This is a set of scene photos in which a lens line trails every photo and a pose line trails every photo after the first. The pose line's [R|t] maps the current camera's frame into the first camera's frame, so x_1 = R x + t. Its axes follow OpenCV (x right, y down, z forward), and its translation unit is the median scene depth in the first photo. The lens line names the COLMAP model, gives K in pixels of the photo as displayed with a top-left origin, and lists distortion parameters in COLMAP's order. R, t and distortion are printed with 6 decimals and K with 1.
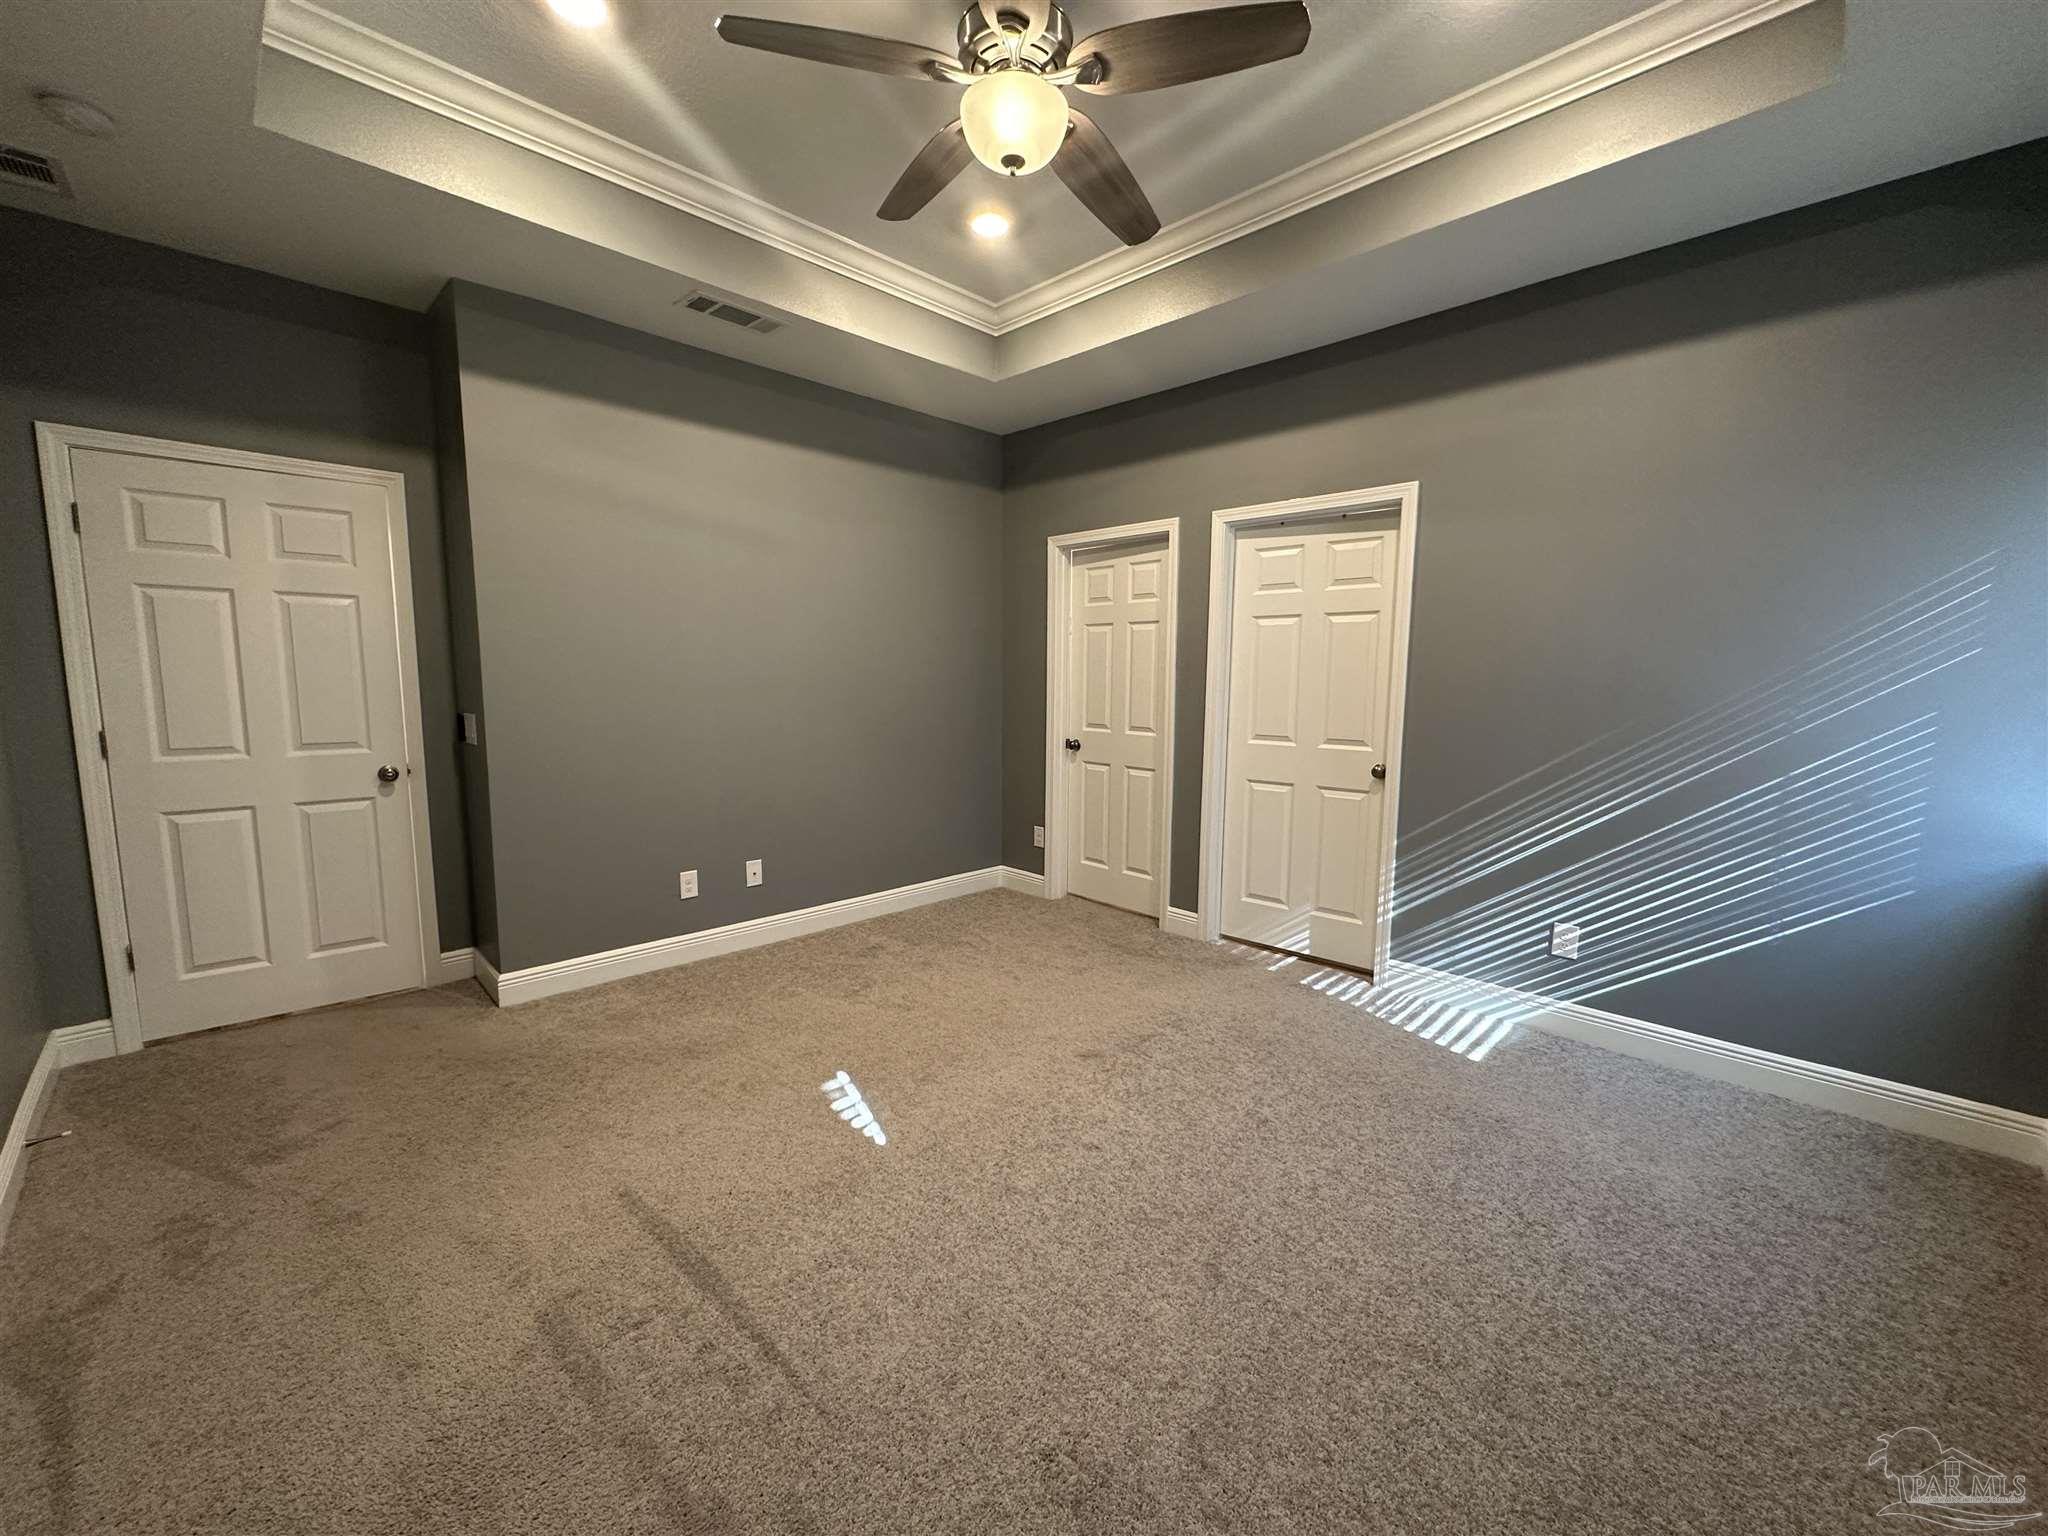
lens RADIAL K [[814.9, 0, 1027.0], [0, 814.9, 767.9], [0, 0, 1]] dist [-0.003193, 0.000462]
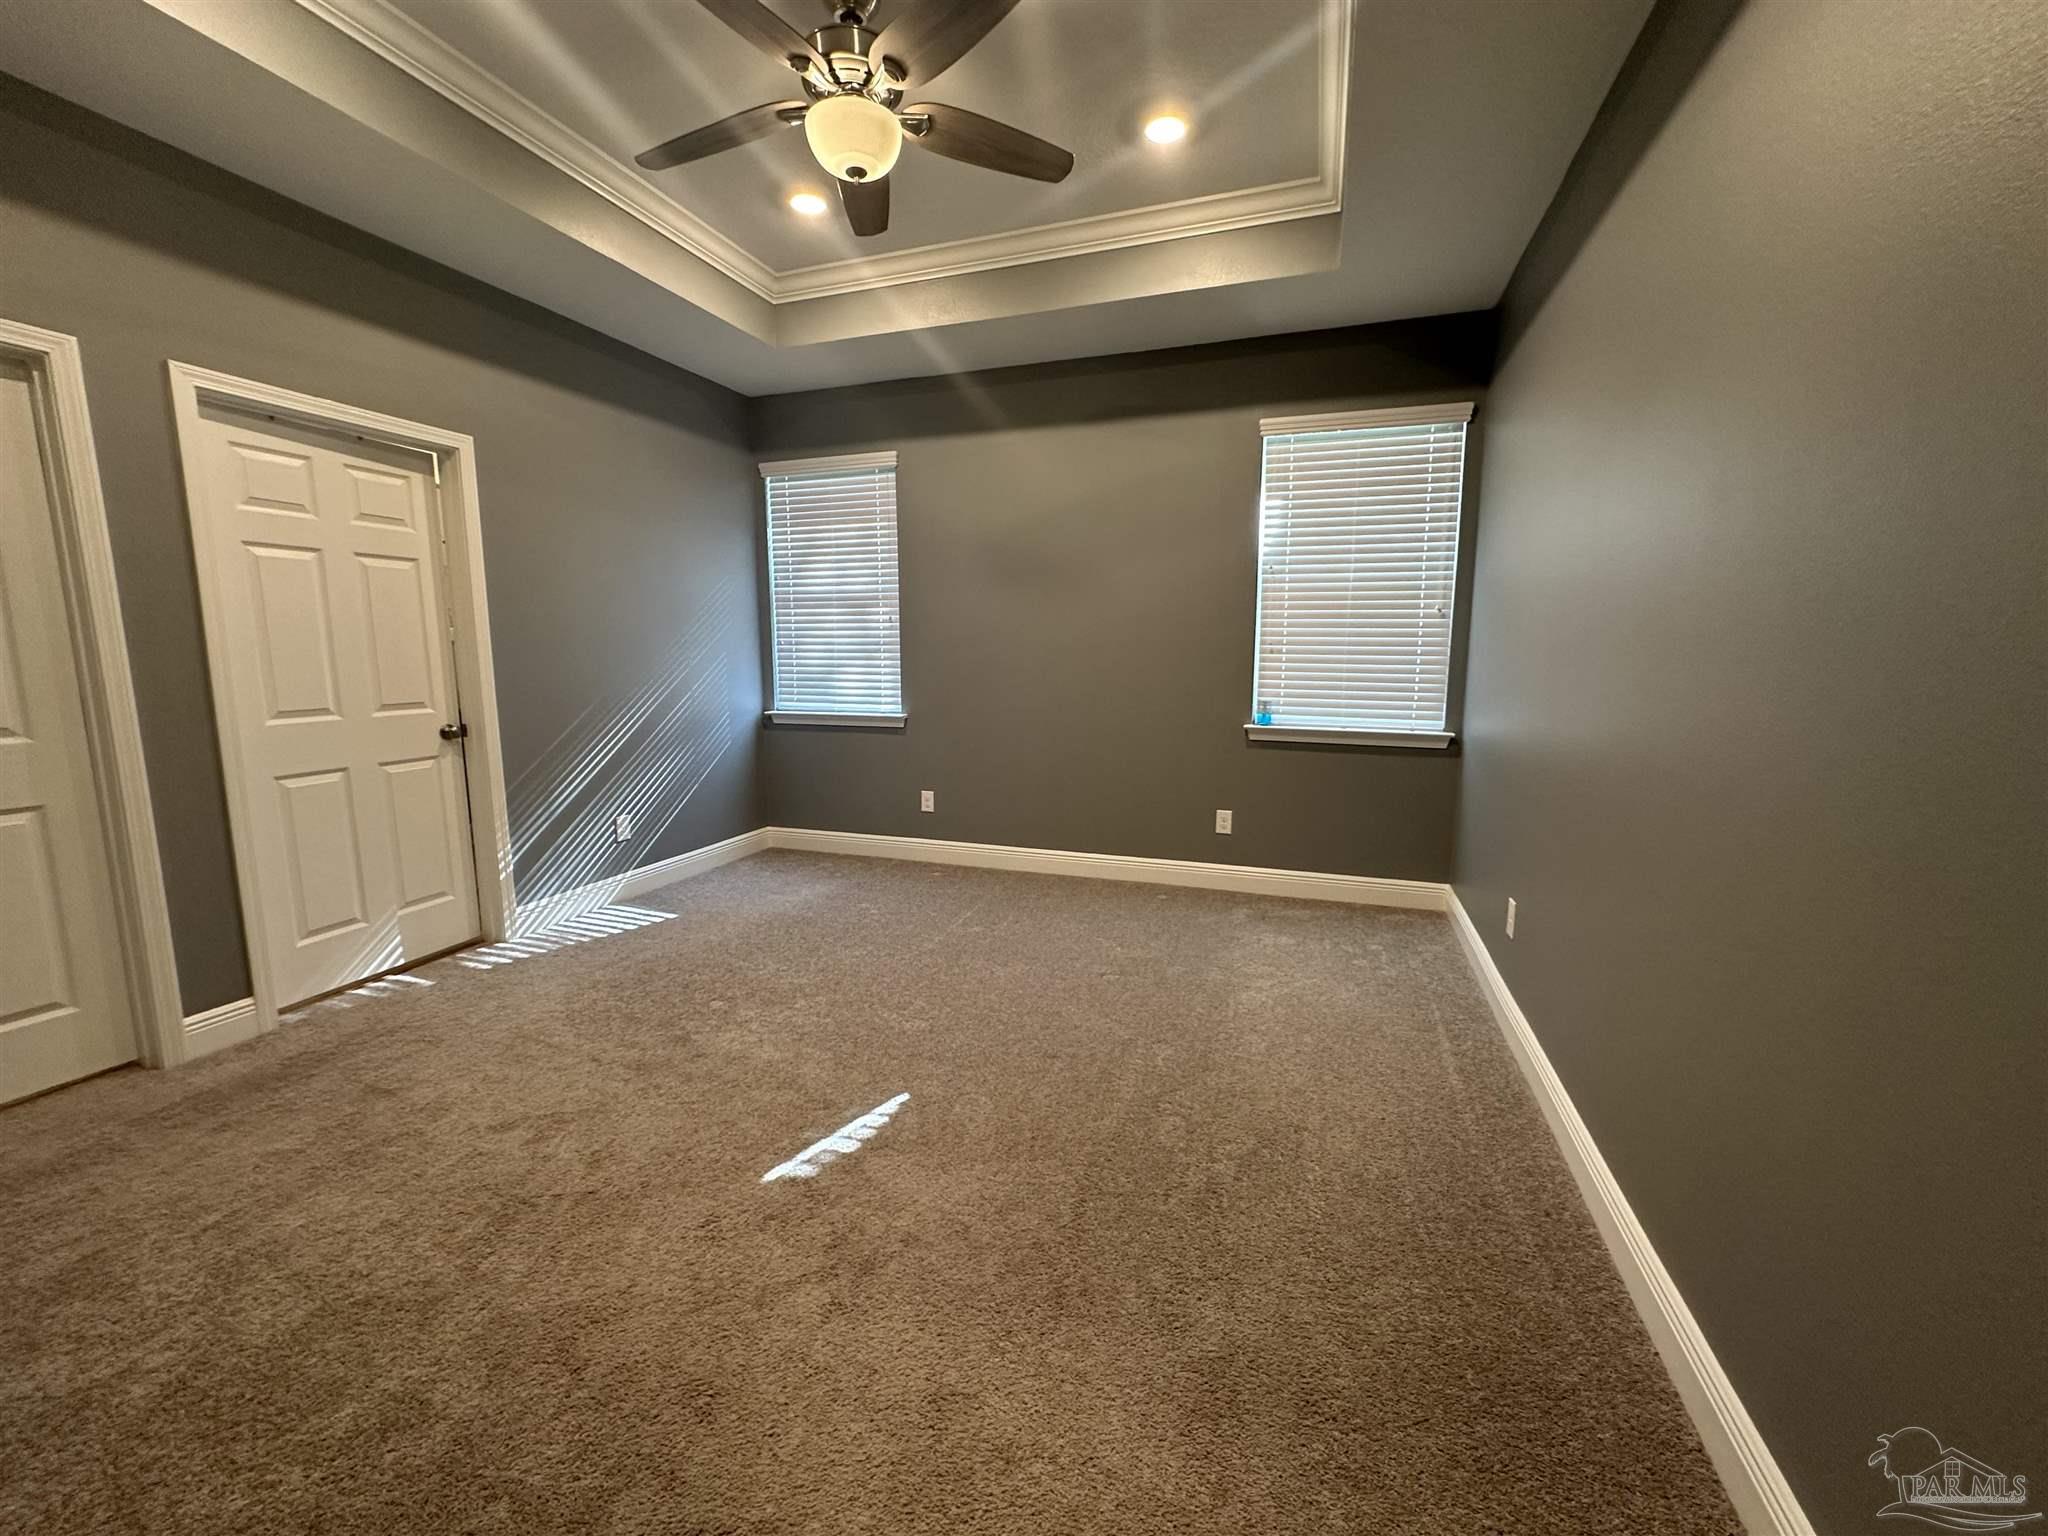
lens RADIAL K [[814.9, 0, 1027.0], [0, 814.9, 767.9], [0, 0, 1]] dist [-0.003193, 0.000462]
pose [[-0.423494, -0.139657, 0.895069, -0.743515], [0.103290, 0.974158, 0.200868, -0.079718], [-0.899991, 0.177518, -0.398125, 0.823110]]
